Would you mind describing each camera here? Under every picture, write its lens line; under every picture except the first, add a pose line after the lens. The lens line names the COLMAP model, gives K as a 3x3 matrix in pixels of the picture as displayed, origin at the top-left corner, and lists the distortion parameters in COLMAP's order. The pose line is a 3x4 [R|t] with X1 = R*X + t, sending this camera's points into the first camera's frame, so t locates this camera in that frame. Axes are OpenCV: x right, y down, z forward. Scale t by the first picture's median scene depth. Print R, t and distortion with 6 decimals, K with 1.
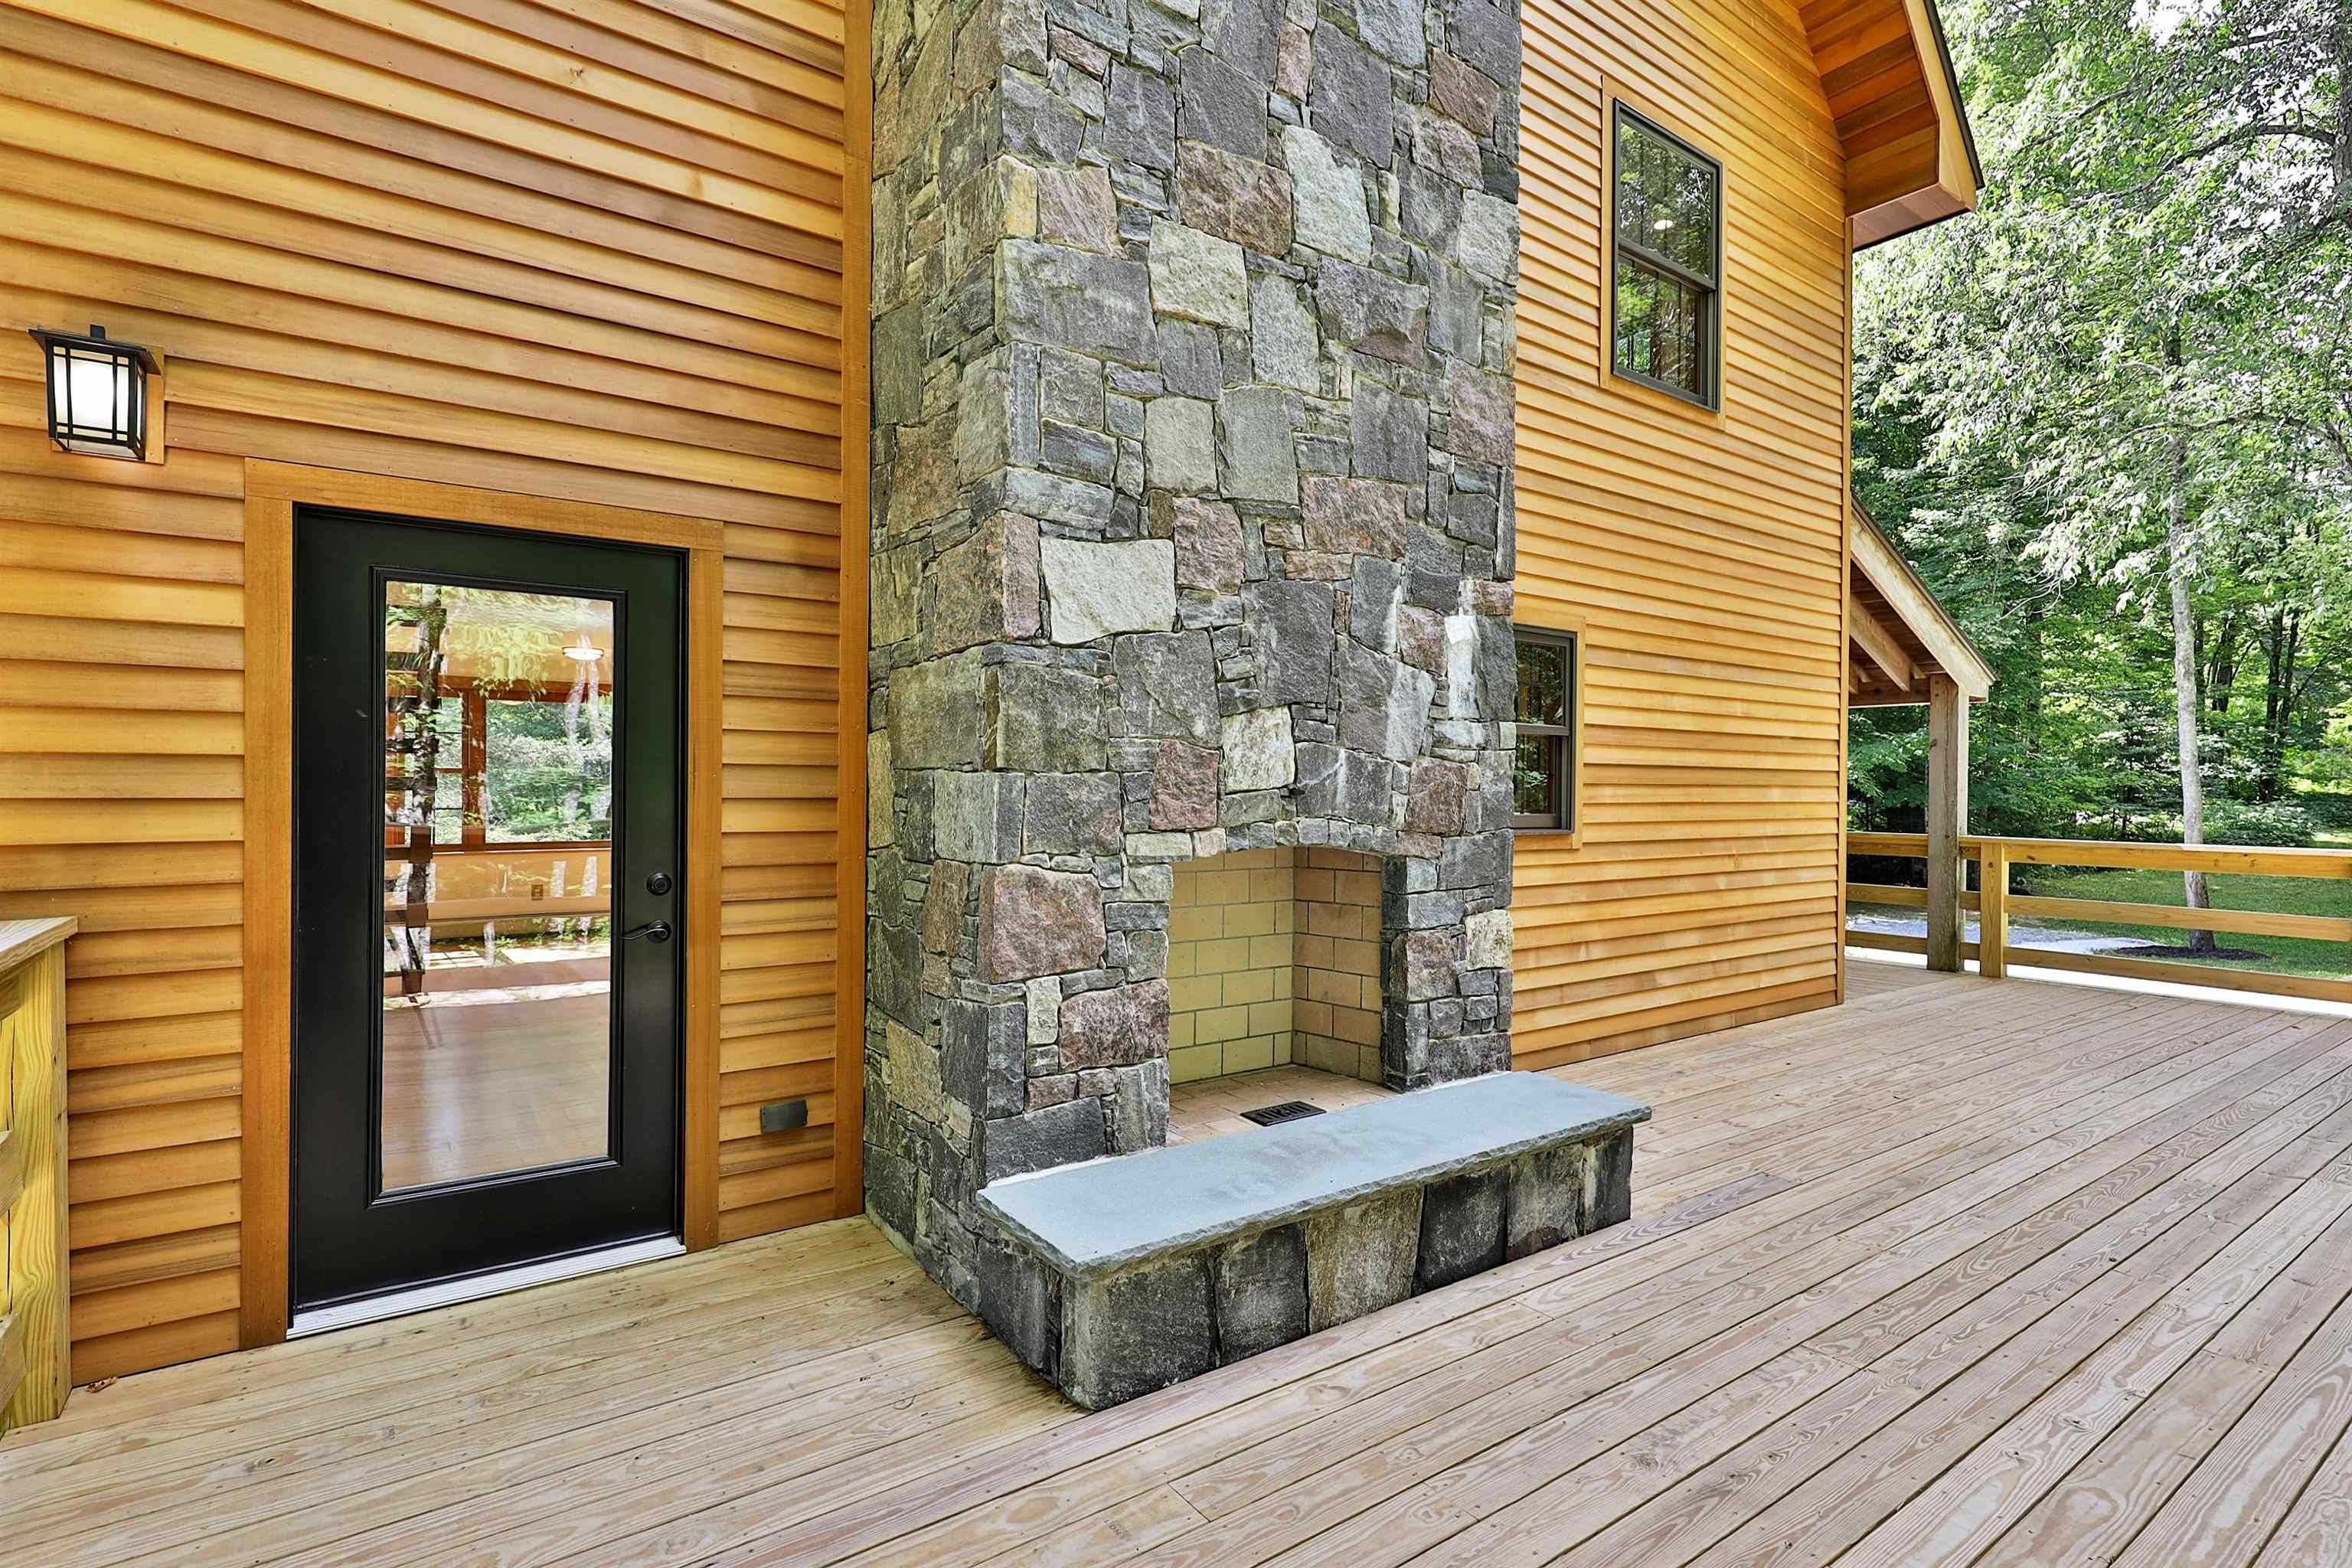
lens RADIAL K [[1128.9, 0, 1183.0], [0, 1128.9, 789.7], [0, 0, 1]] dist [0.002750, -0.000123]
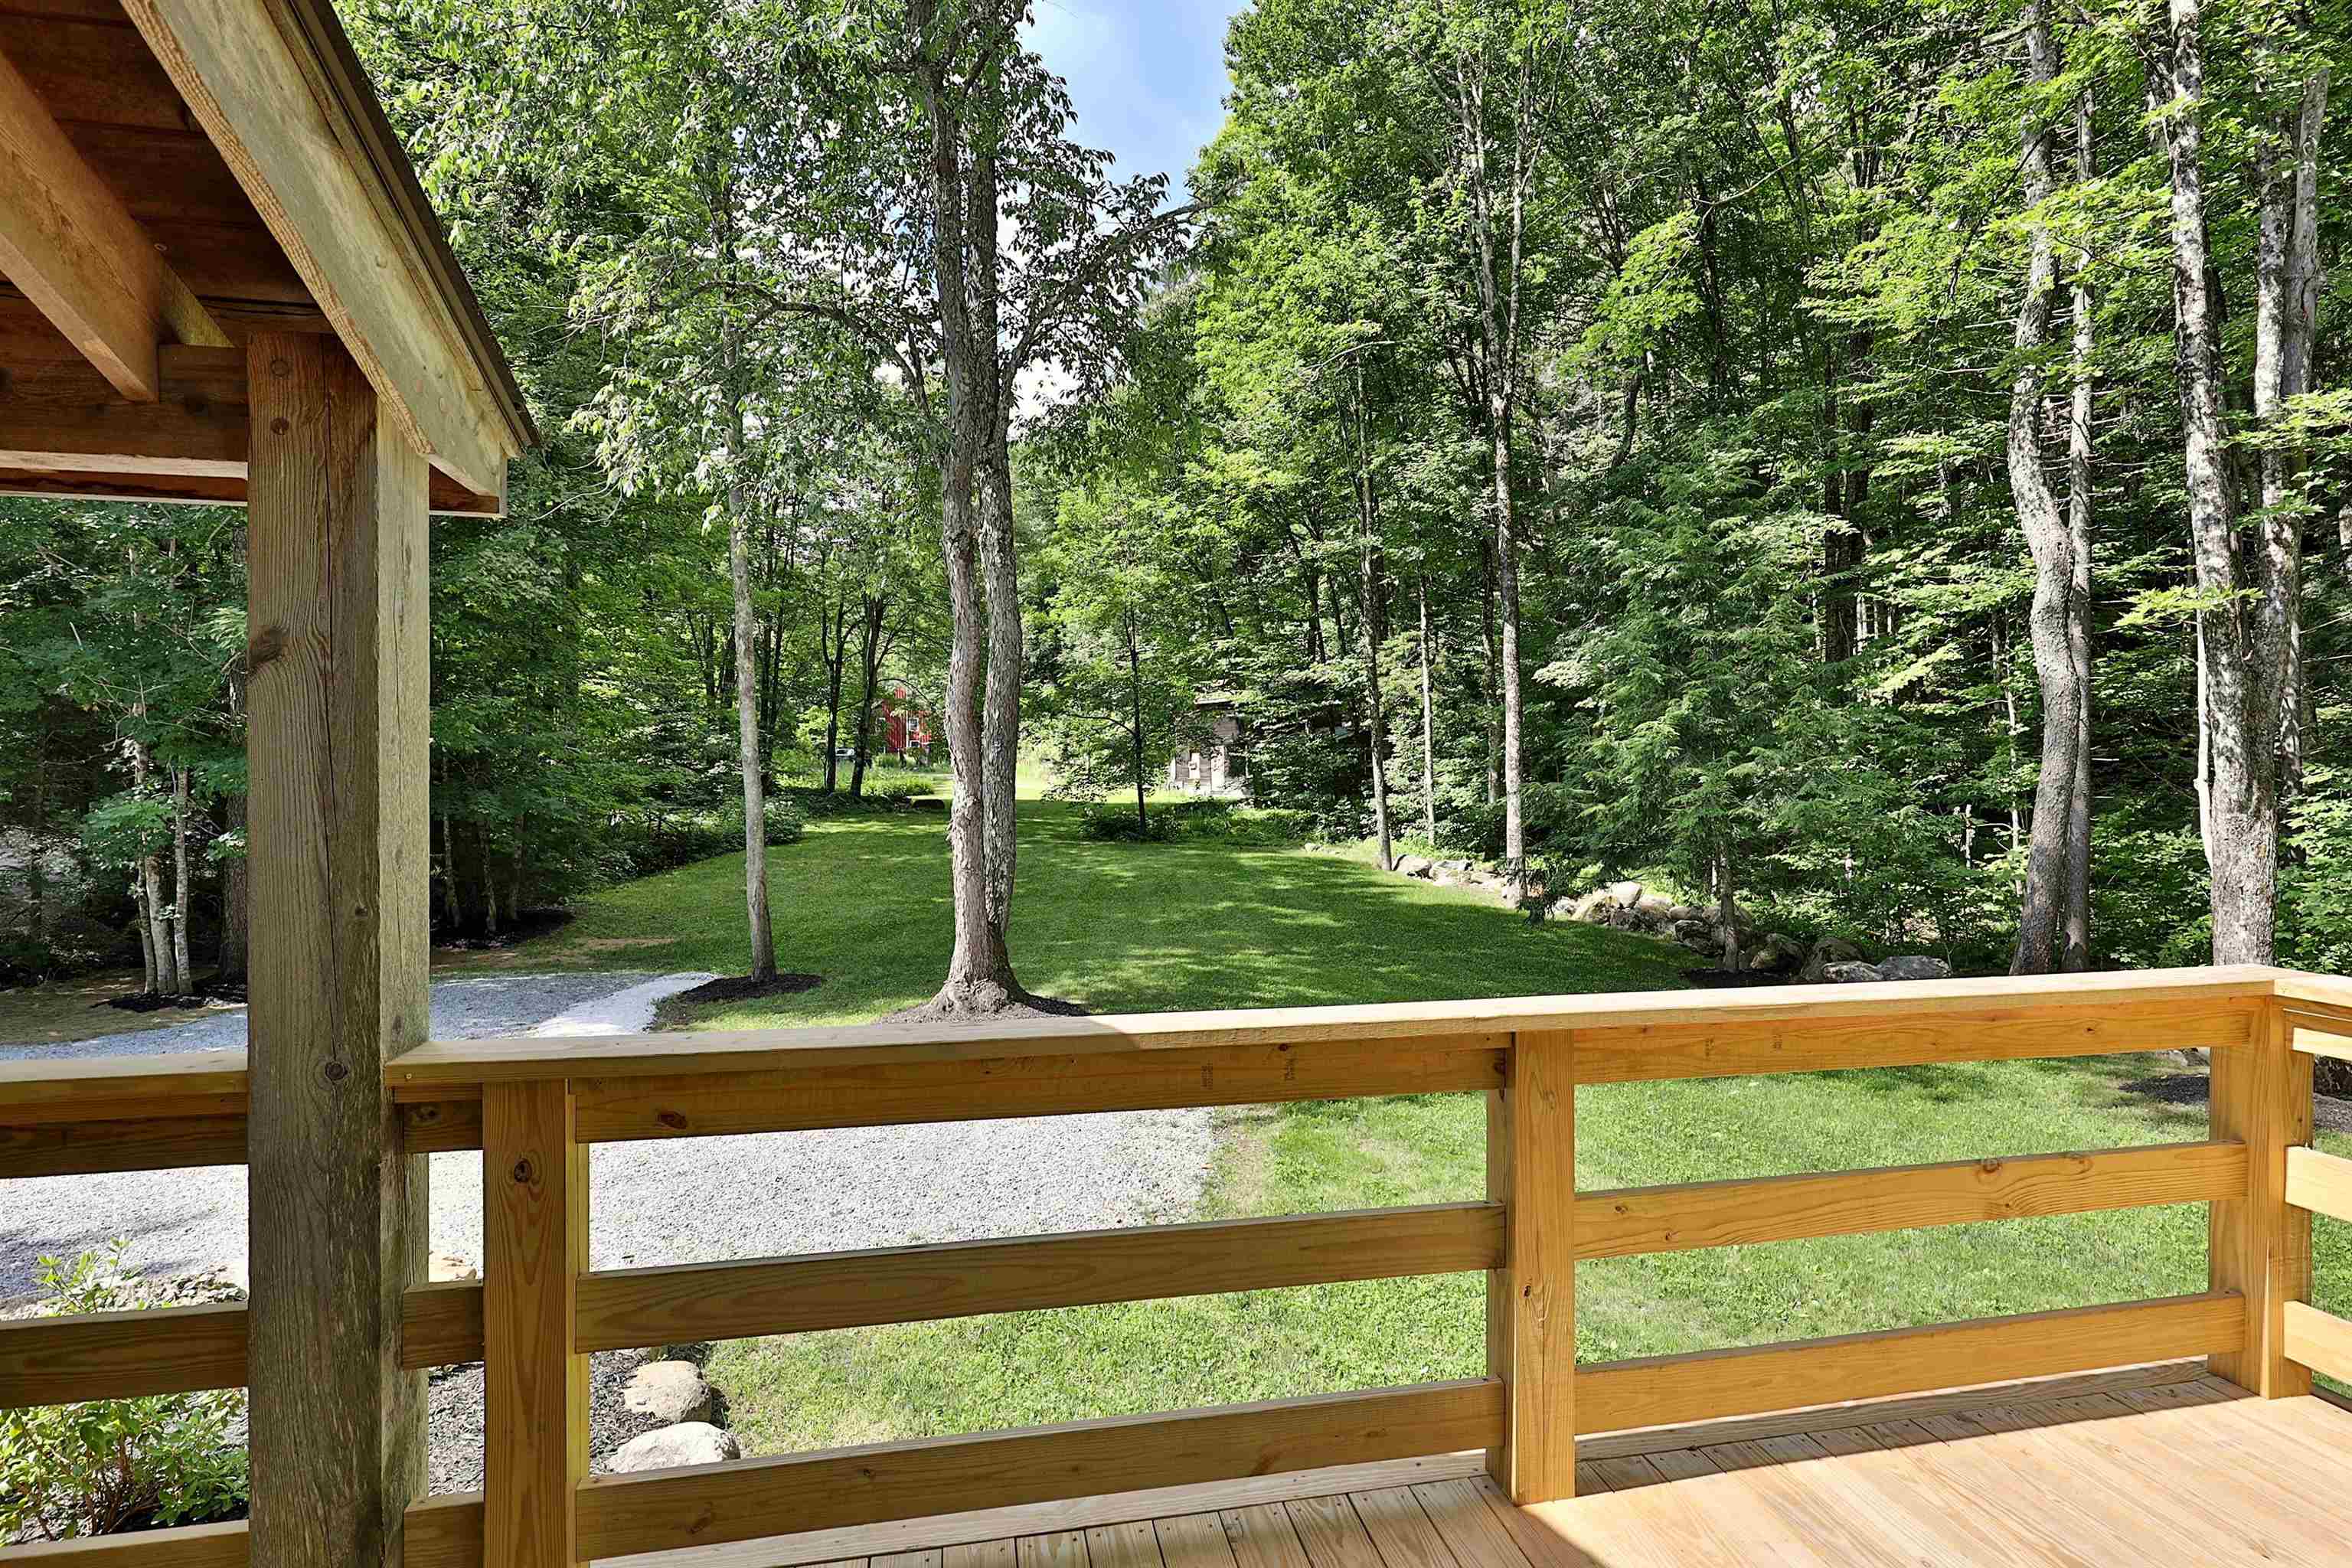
lens RADIAL K [[1128.9, 0, 1183.0], [0, 1128.9, 789.7], [0, 0, 1]] dist [0.002750, -0.000123]
pose [[0.411657, -0.011590, 0.911265, 0.217701], [0.005611, 0.999932, 0.010183, -0.006935], [-0.911322, 0.000921, 0.411694, 0.304595]]
